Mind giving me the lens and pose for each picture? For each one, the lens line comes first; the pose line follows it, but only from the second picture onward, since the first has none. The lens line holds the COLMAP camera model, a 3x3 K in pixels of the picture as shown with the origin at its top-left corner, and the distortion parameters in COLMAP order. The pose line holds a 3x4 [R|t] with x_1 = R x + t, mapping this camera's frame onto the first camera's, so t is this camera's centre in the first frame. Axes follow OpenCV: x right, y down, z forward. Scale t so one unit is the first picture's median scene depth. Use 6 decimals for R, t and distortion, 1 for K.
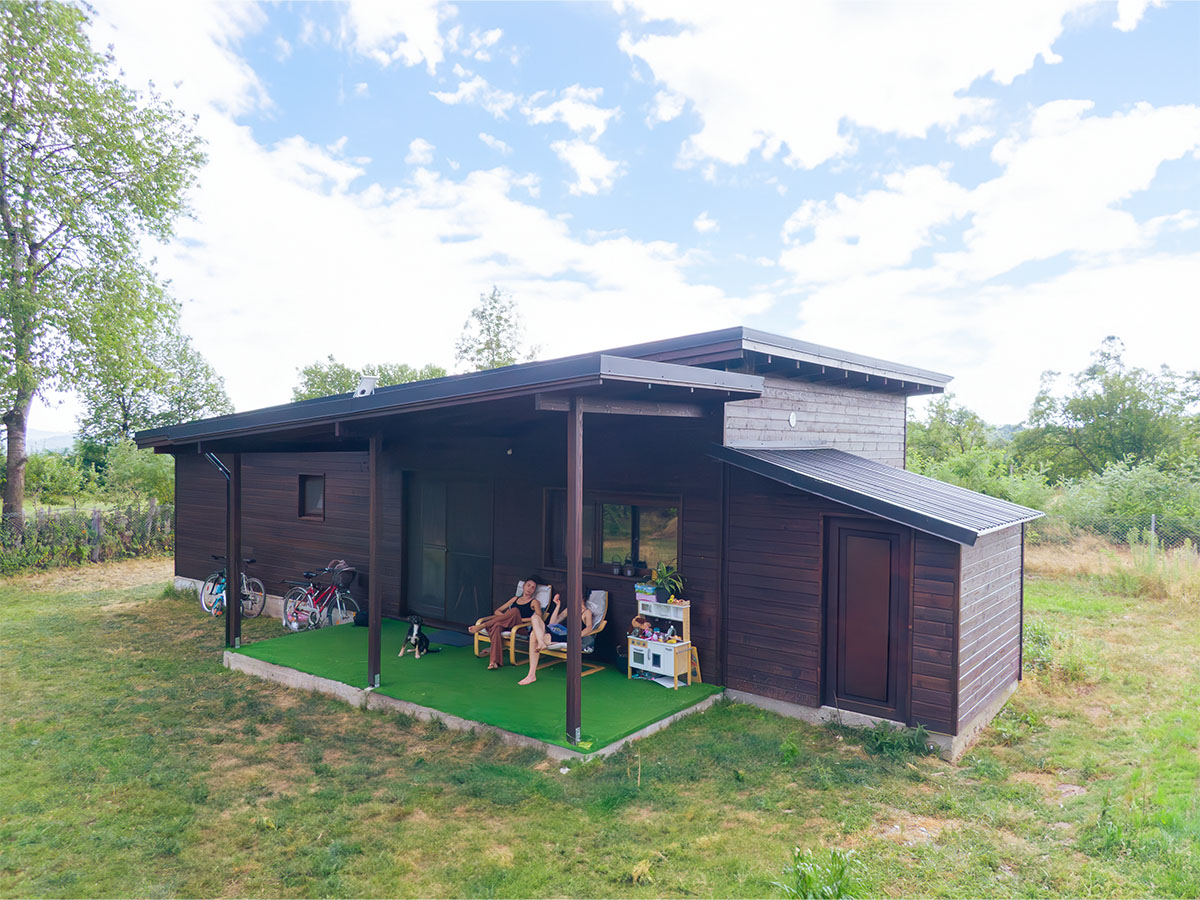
lens RADIAL K [[863.2, 0, 600.0], [0, 863.2, 450.0], [0, 0, 1]] dist [0.006954, -0.003907]
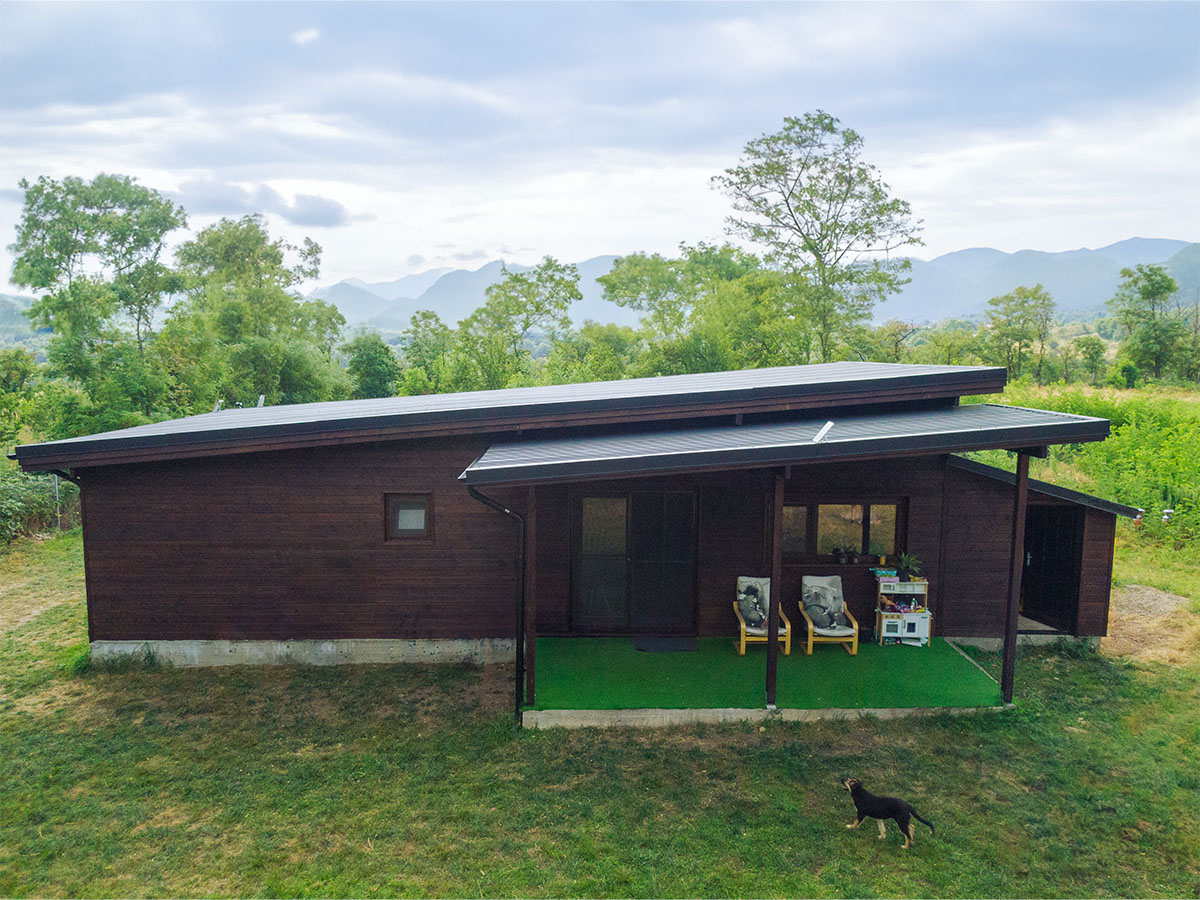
lens RADIAL K [[863.2, 0, 600.0], [0, 863.2, 450.0], [0, 0, 1]] dist [0.006954, -0.003907]
pose [[0.768786, -0.069672, 0.635700, -1.056876], [0.004149, 0.994570, 0.103986, -0.147547], [-0.639493, -0.077306, 0.764900, 0.333987]]
